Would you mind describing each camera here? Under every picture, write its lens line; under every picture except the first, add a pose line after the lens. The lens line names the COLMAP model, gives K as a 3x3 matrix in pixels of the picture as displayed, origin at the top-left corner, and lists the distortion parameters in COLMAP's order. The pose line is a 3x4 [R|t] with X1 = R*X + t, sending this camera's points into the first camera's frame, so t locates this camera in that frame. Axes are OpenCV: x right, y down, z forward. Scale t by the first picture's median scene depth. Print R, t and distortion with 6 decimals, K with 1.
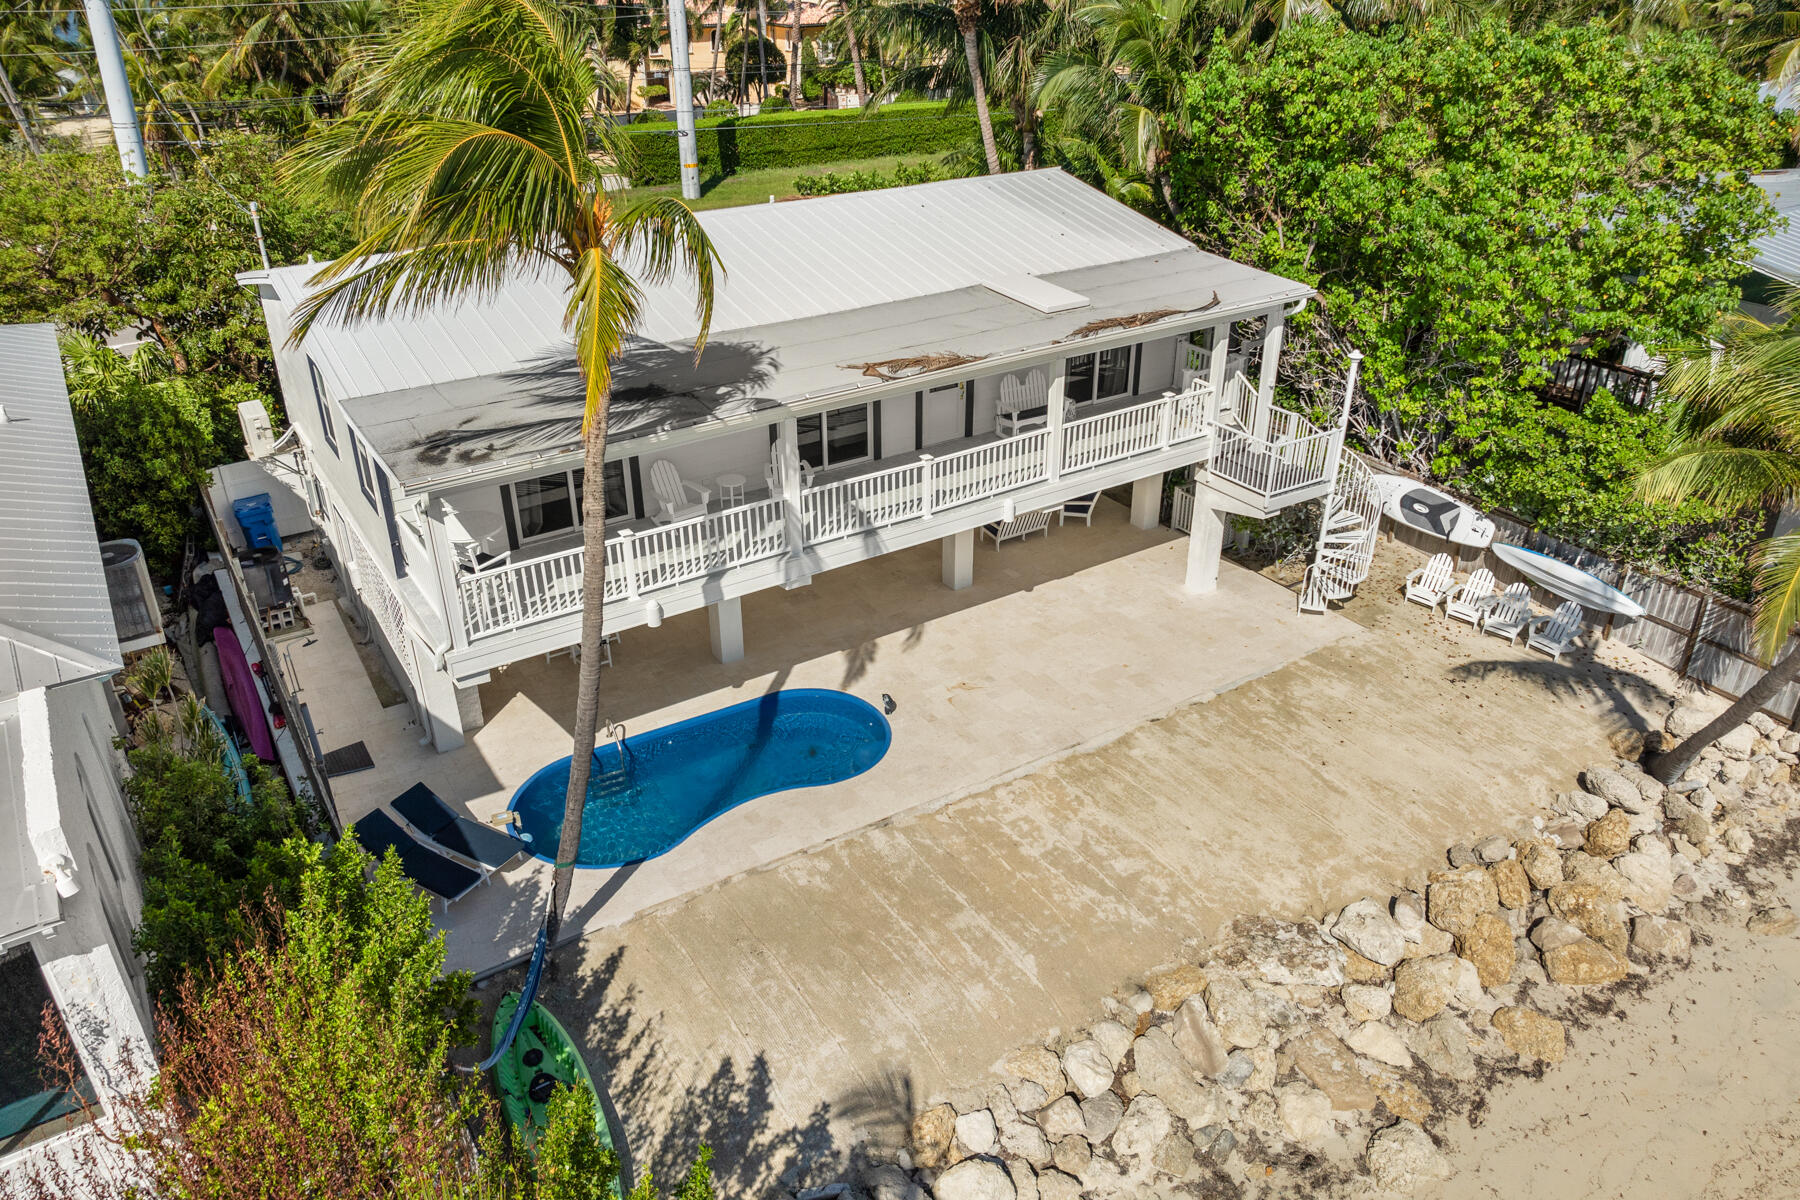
lens RADIAL K [[1237.2, 0, 904.6], [0, 1237.2, 567.4], [0, 0, 1]] dist [0.059395, -0.067154]
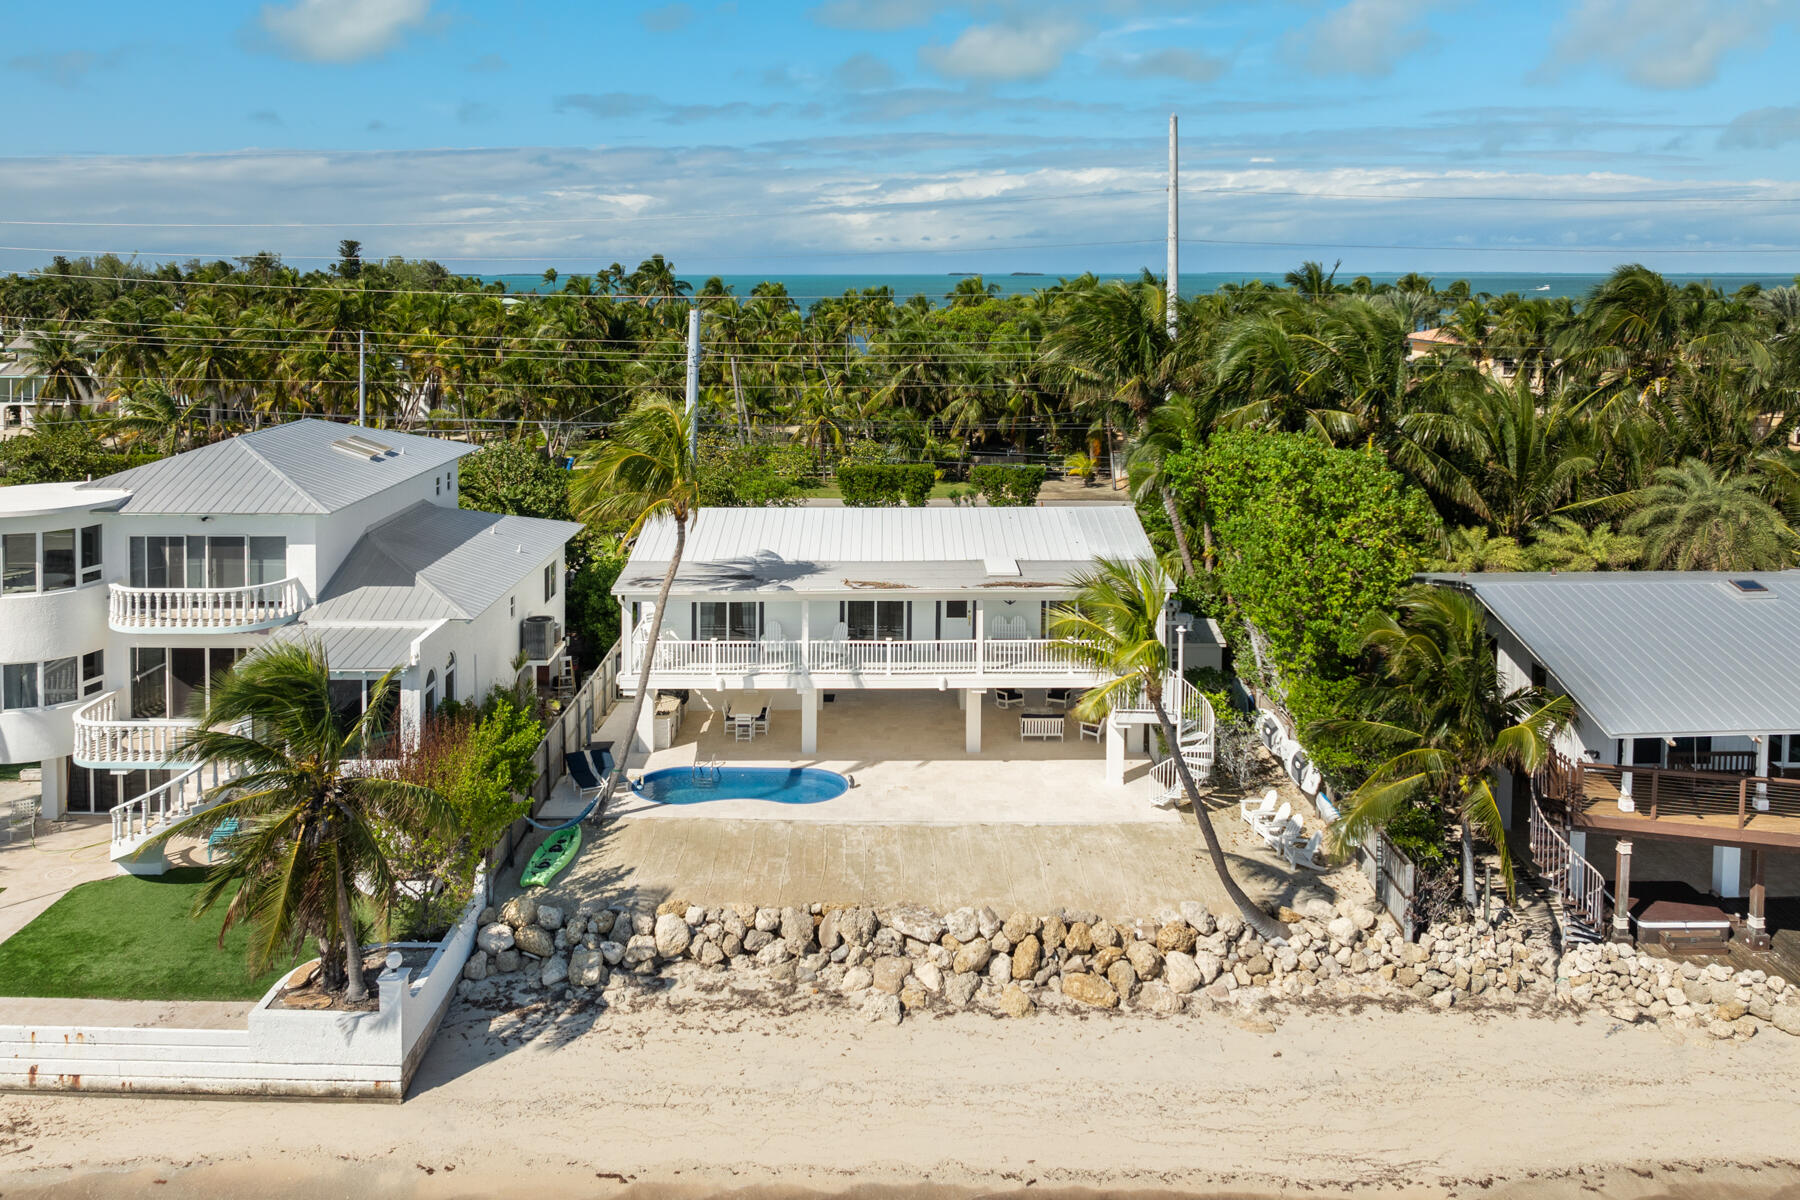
lens RADIAL K [[1237.2, 0, 904.6], [0, 1237.2, 567.4], [0, 0, 1]] dist [0.059395, -0.067154]
pose [[0.848561, 0.126802, -0.513678, 0.935315], [-0.249525, 0.952019, -0.177192, 0.122241], [0.466563, 0.278534, 0.839487, -0.507864]]
